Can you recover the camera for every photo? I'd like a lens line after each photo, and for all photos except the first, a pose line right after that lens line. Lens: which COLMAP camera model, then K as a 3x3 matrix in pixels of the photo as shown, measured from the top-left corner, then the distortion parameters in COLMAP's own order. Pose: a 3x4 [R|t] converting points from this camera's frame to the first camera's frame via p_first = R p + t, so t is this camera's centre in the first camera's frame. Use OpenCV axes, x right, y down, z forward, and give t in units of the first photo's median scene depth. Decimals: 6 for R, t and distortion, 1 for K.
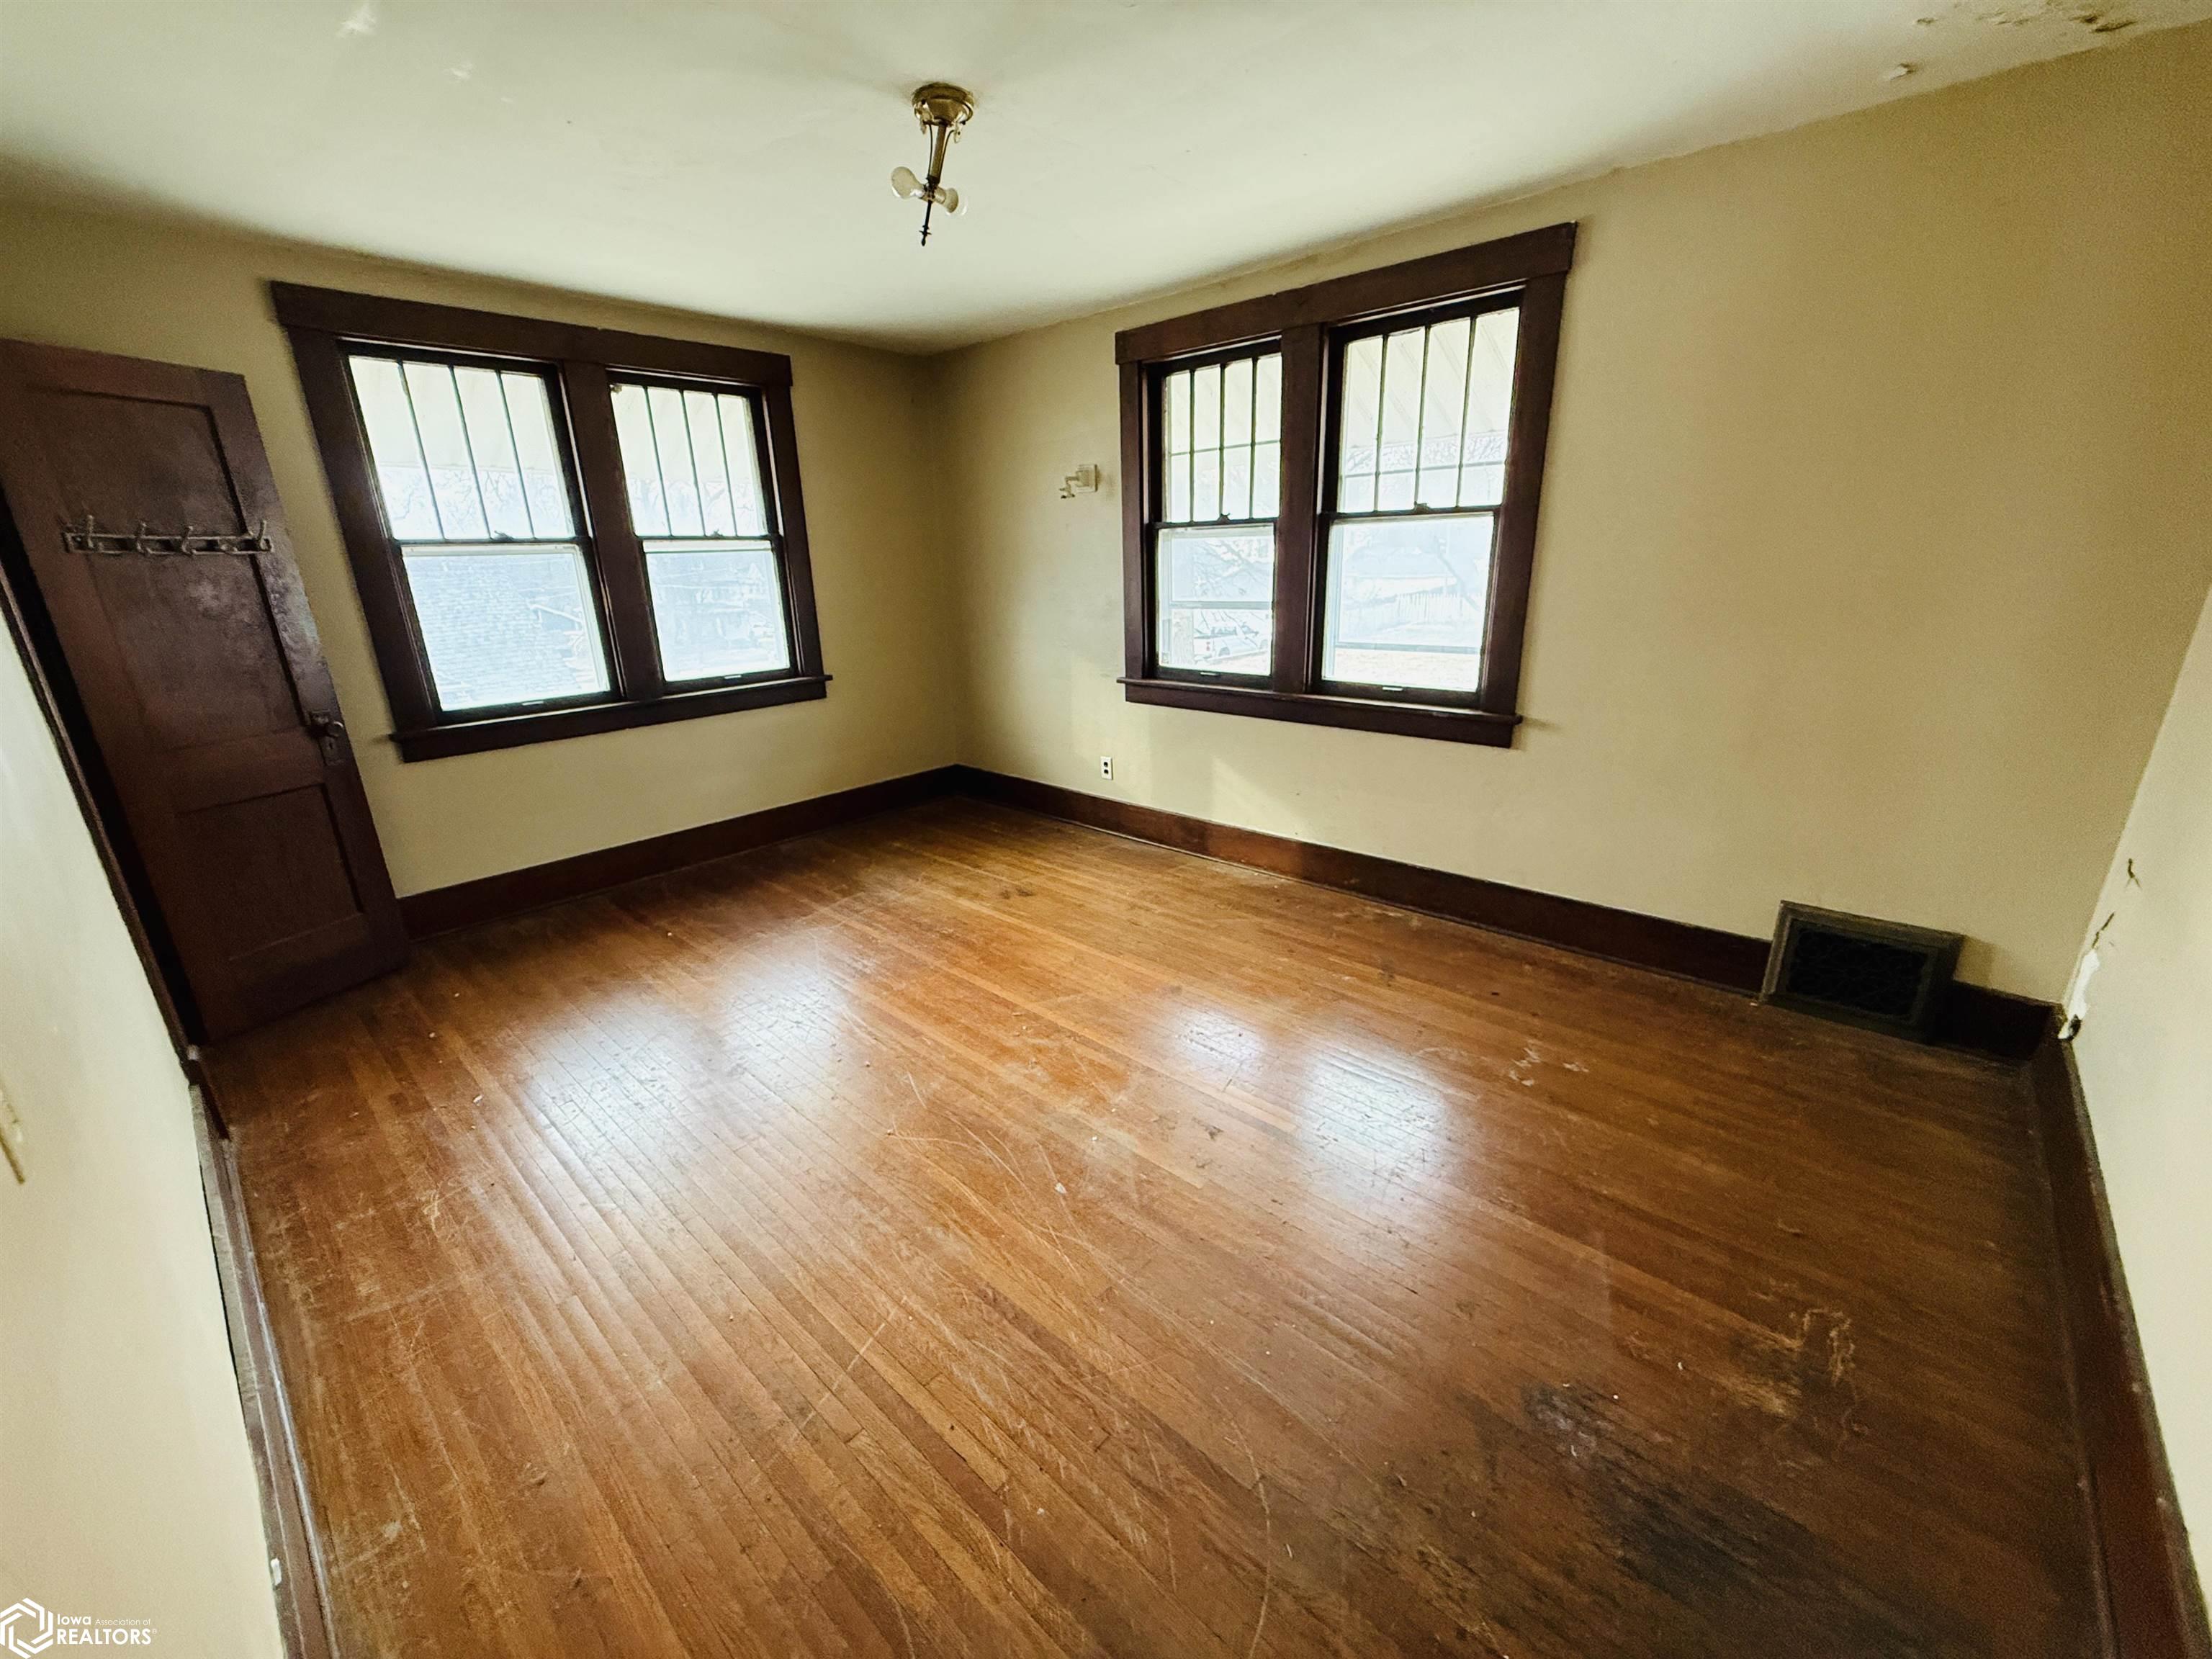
lens RADIAL K [[879.3, 0, 1102.9], [0, 879.3, 823.8], [0, 0, 1]] dist [-0.000522, -0.000134]
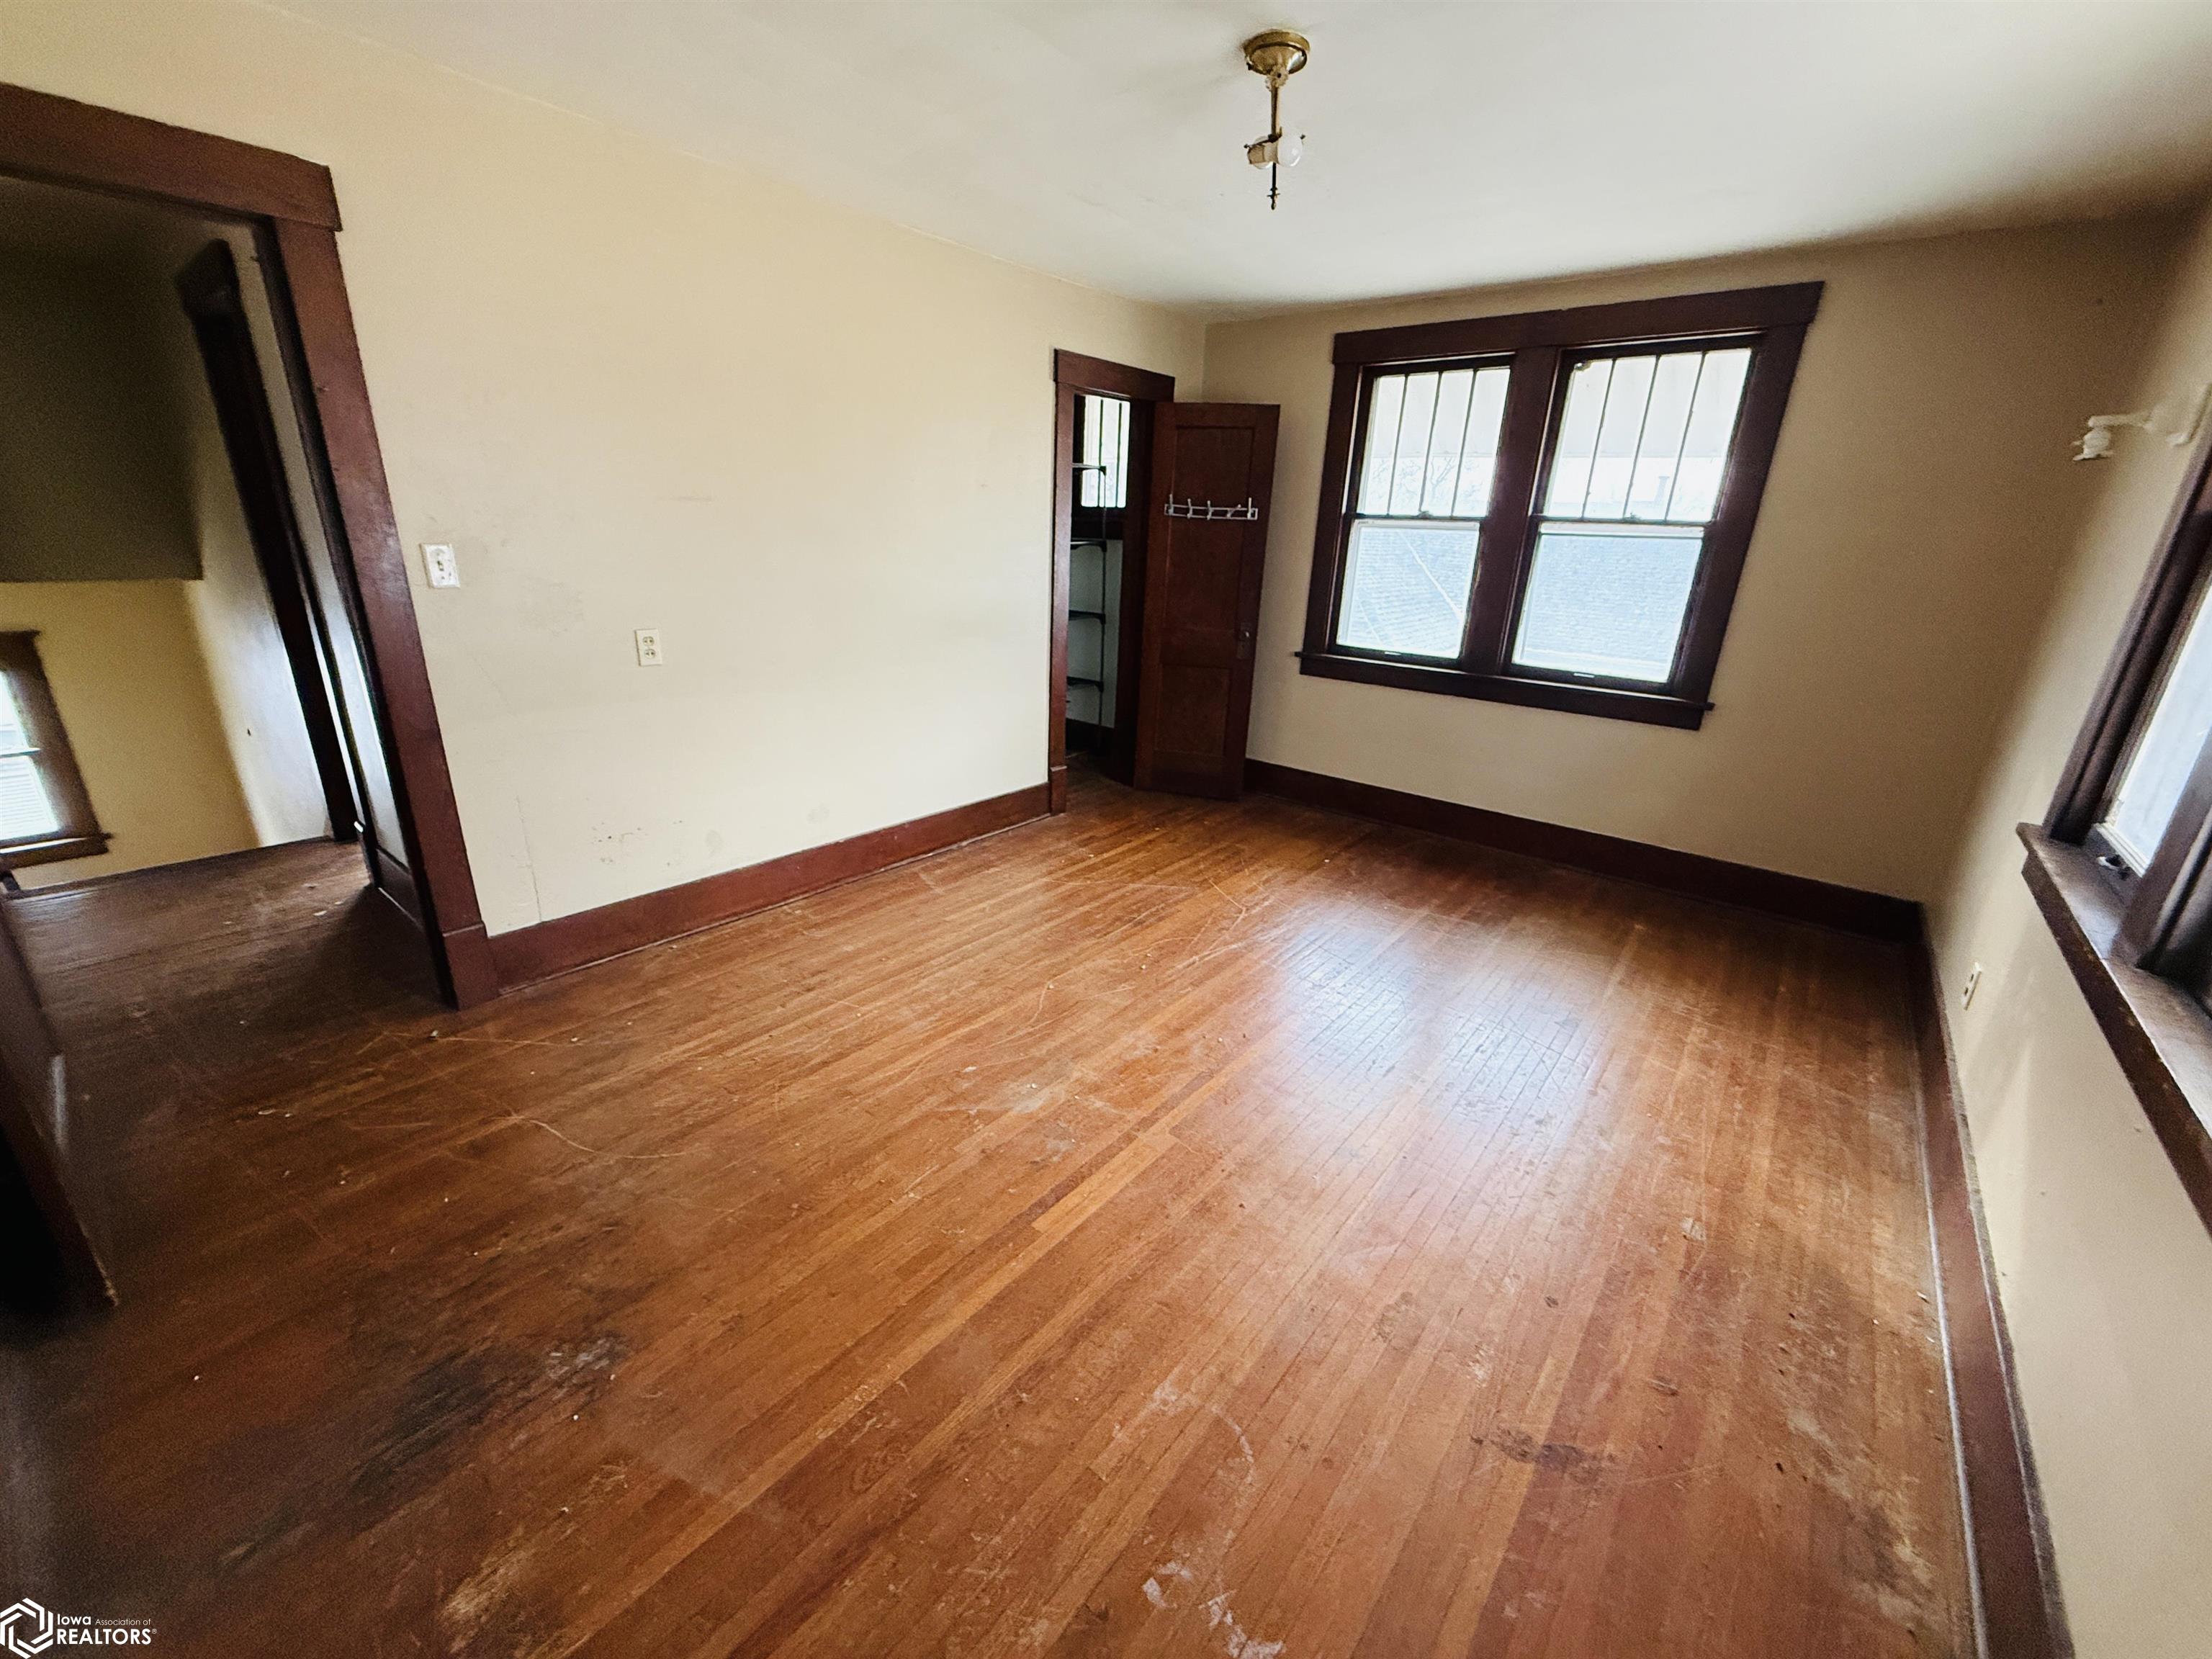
lens RADIAL K [[879.3, 0, 1094.8], [0, 879.3, 826.8], [0, 0, 1]] dist [-0.000522, -0.000134]
pose [[0.045118, 0.350504, -0.935474, 0.570103], [-0.337335, 0.886769, 0.315985, -0.179854], [0.940303, 0.301311, 0.158246, 0.530431]]
